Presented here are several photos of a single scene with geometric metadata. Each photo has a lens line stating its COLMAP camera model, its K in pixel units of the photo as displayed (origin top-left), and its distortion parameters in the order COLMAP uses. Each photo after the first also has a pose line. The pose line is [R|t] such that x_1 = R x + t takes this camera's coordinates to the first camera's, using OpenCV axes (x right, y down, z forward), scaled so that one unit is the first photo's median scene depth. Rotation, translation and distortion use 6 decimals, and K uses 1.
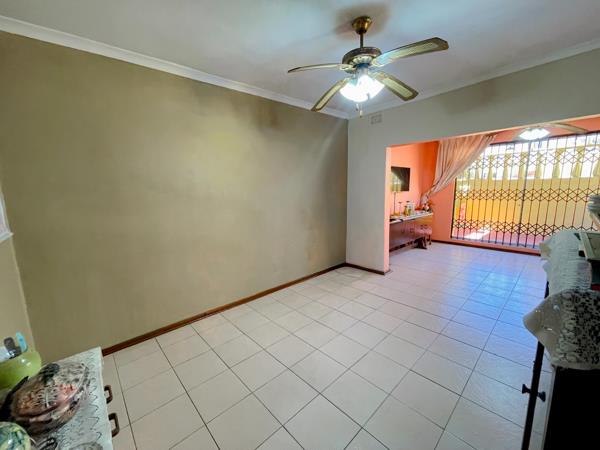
lens RADIAL K [[241.5, 0, 296.0], [0, 241.5, 228.6], [0, 0, 1]] dist [0.001809, 0.000514]
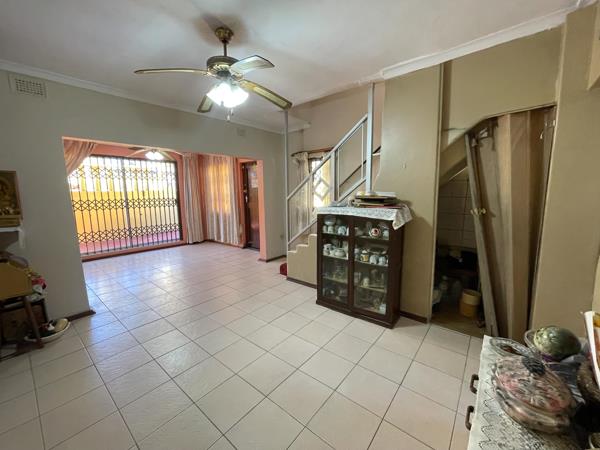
lens RADIAL K [[241.5, 0, 315.5], [0, 241.5, 225.2], [0, 0, 1]] dist [0.001809, 0.000514]
pose [[0.991440, -0.003526, 0.130519, 0.441751], [0.005817, 0.999836, -0.017170, -0.005115], [-0.130437, 0.017782, 0.991297, -0.052312]]
